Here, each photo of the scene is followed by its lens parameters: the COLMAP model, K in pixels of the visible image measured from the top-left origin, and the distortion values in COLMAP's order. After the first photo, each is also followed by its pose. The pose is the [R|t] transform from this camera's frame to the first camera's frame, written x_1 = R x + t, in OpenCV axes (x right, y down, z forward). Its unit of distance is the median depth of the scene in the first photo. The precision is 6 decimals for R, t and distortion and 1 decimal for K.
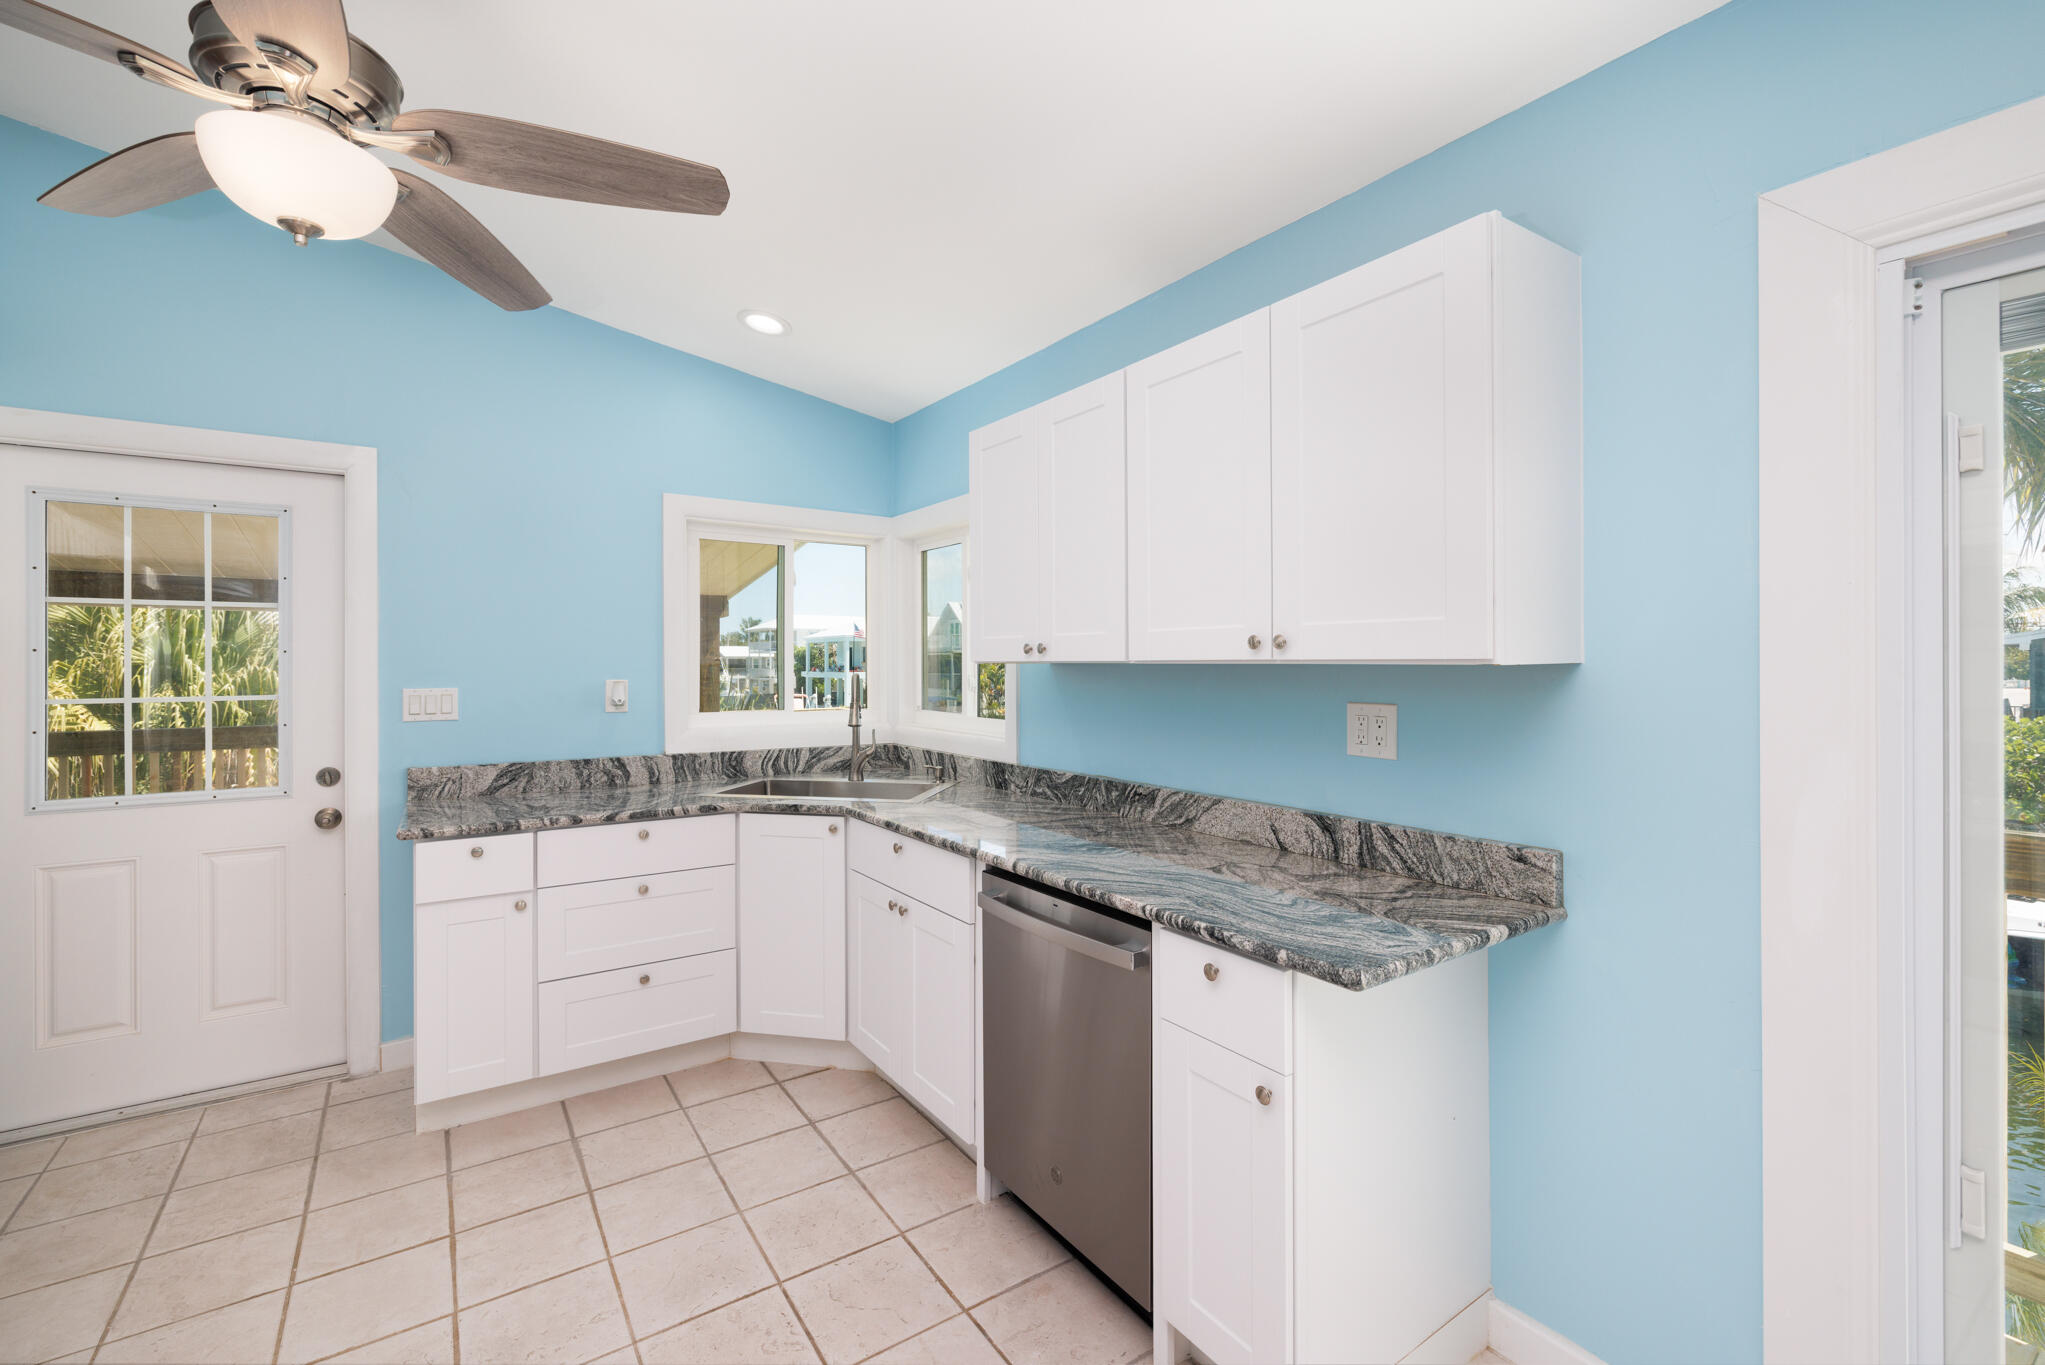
lens RADIAL K [[862.9, 0, 1016.1], [0, 862.9, 664.5], [0, 0, 1]] dist [0.000305, -0.004377]
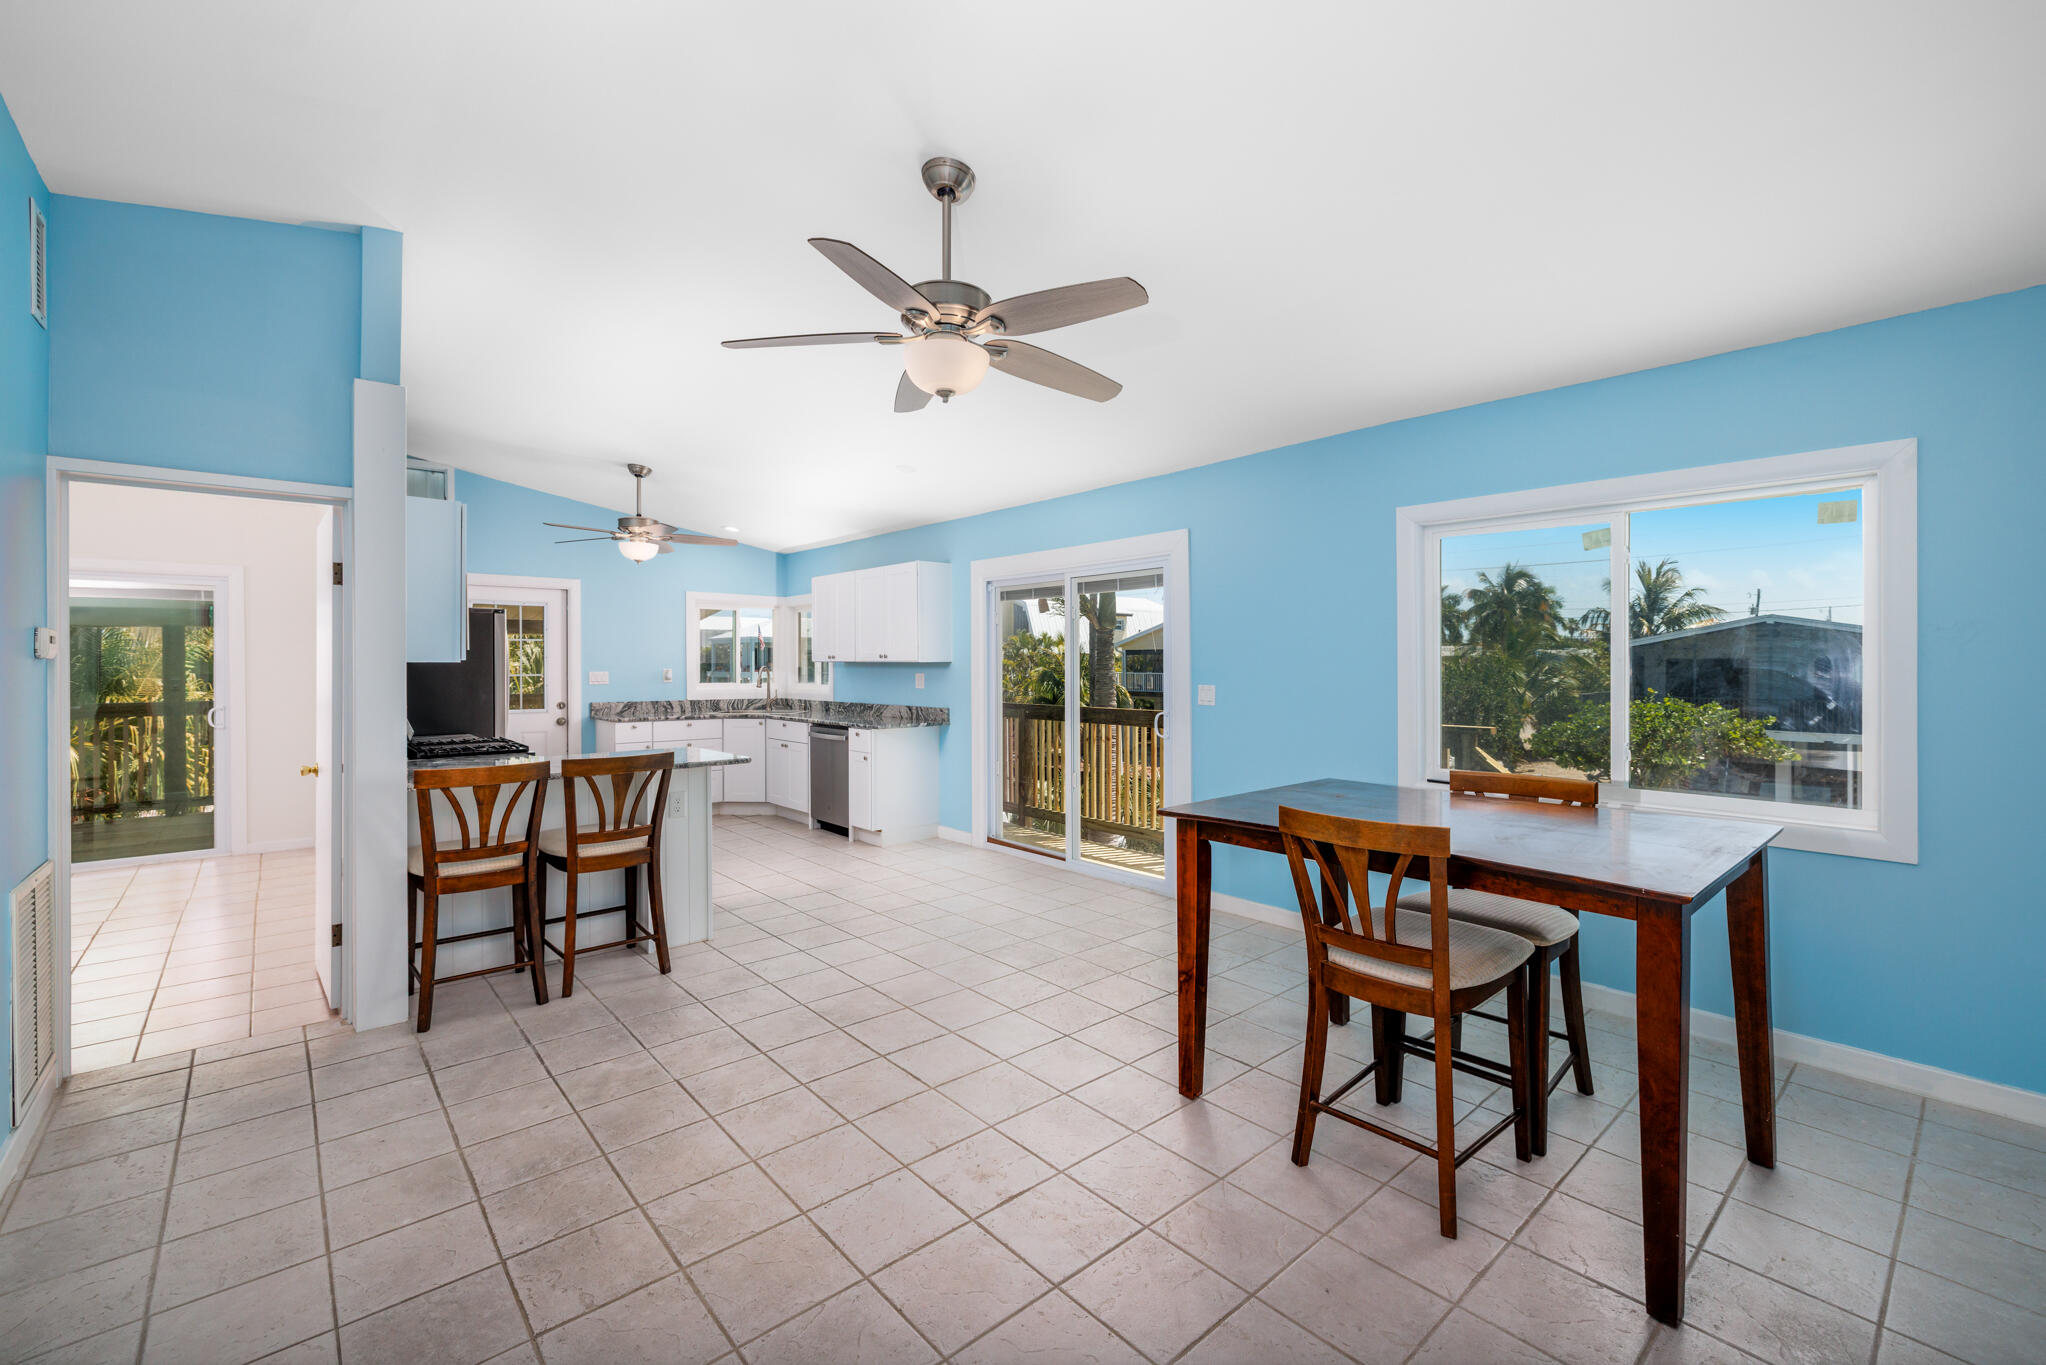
lens RADIAL K [[853.4, 0, 1026.6], [0, 853.4, 673.8], [0, 0, 1]] dist [0.001285, -0.000091]
pose [[0.992538, -0.000777, 0.121934, 0.290173], [-0.000562, 0.999940, 0.010945, 0.004920], [-0.121936, -0.010932, 0.992478, -1.763433]]
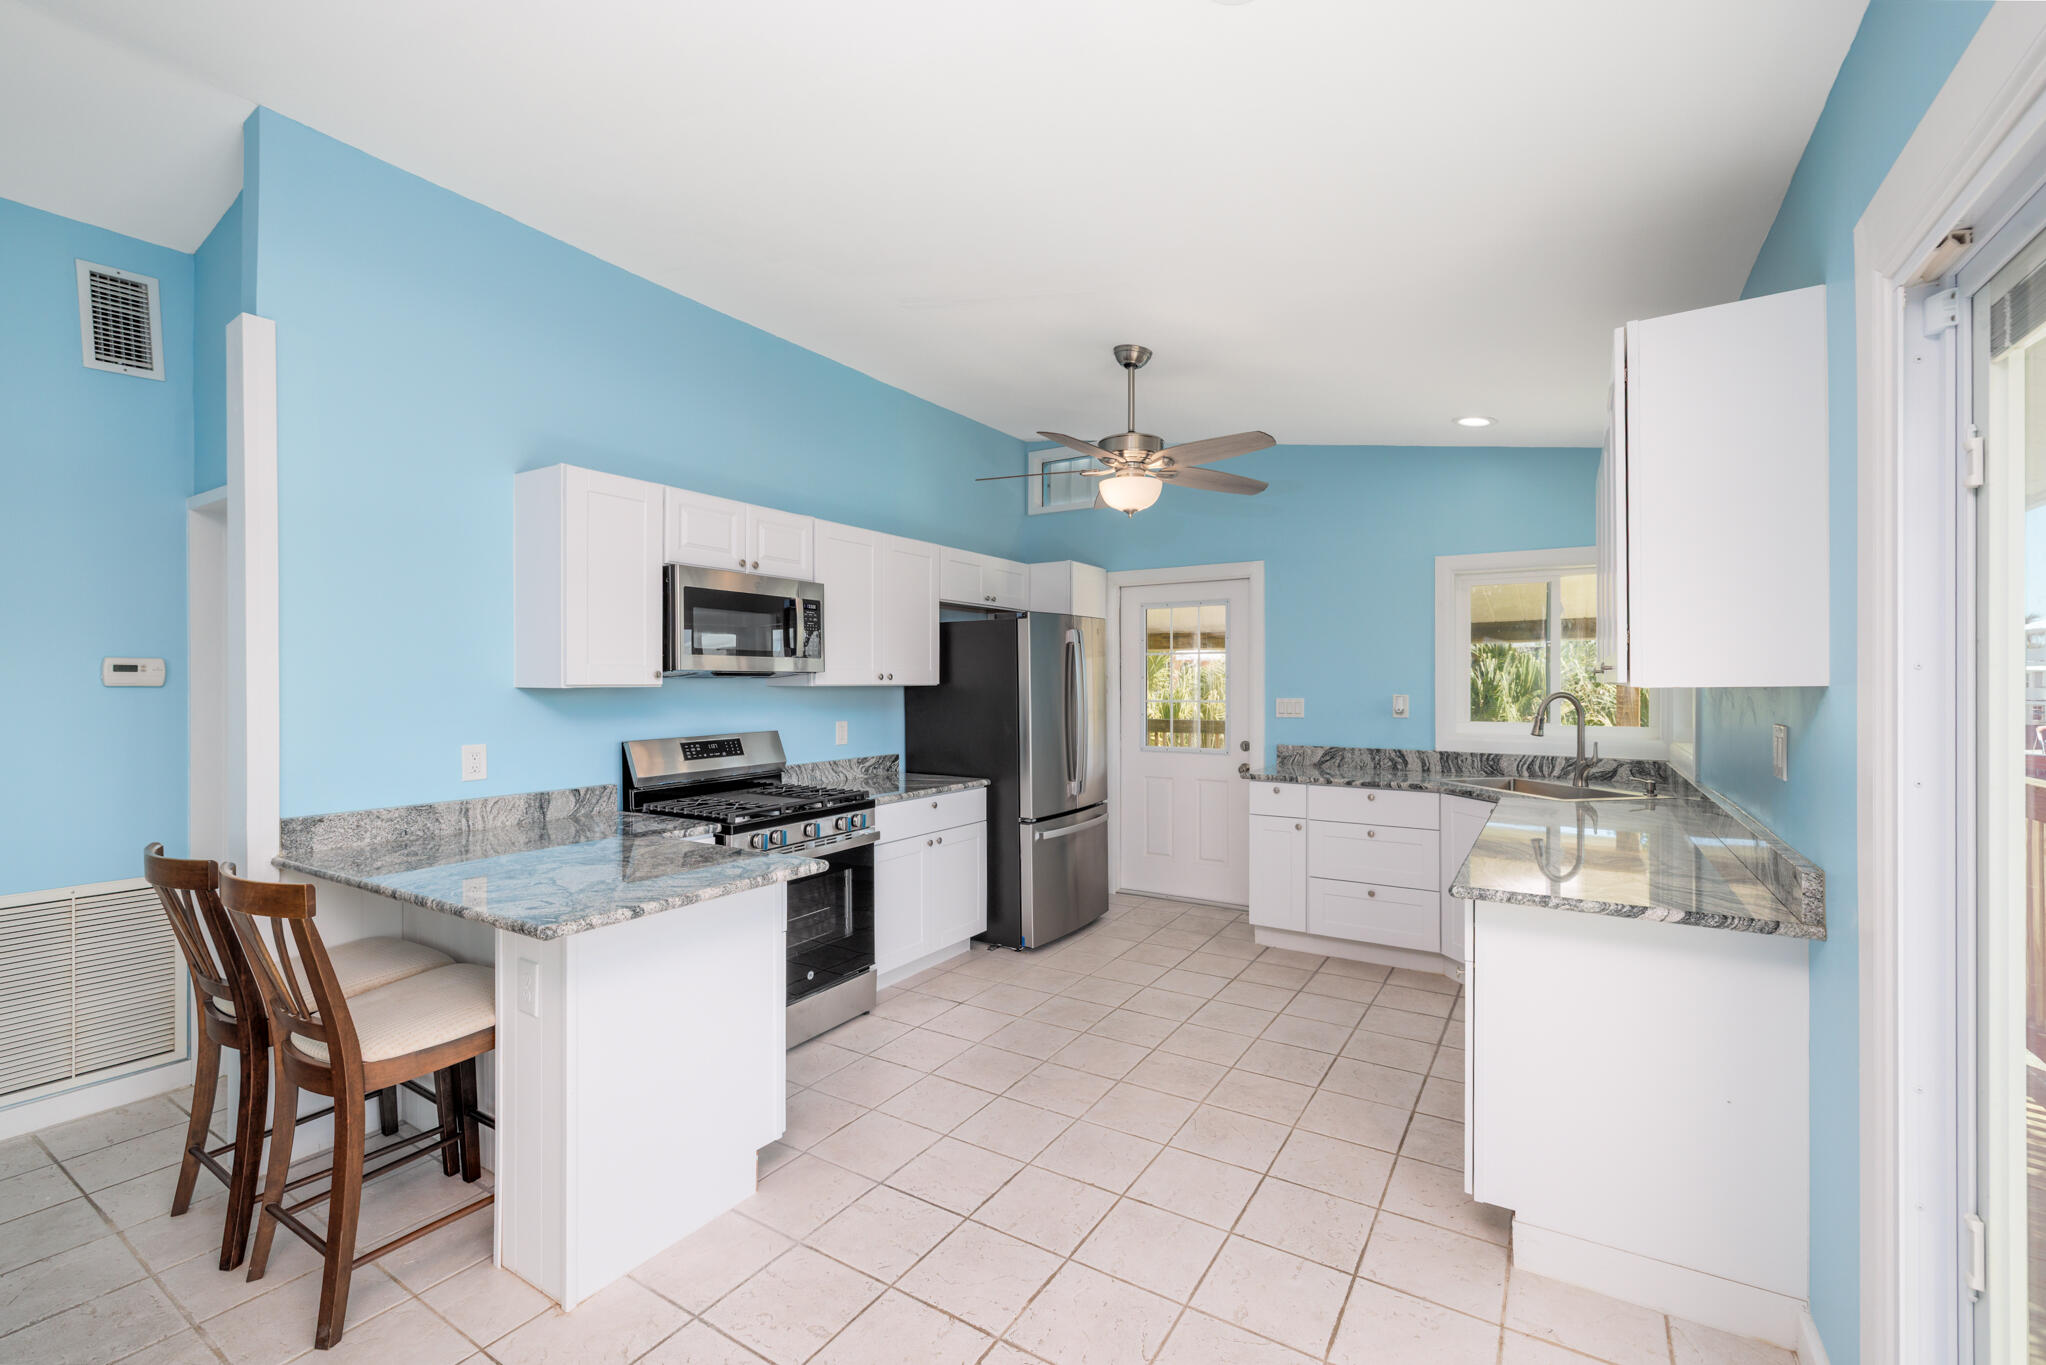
lens RADIAL K [[863.7, 0, 1027.2], [0, 863.7, 686.5], [0, 0, 1]] dist [-0.000253, -0.000091]
pose [[0.400726, 0.003334, -0.916192, 0.684376], [0.000407, 0.999993, 0.003817, -0.001871], [0.916198, -0.001902, 0.400722, -0.147434]]
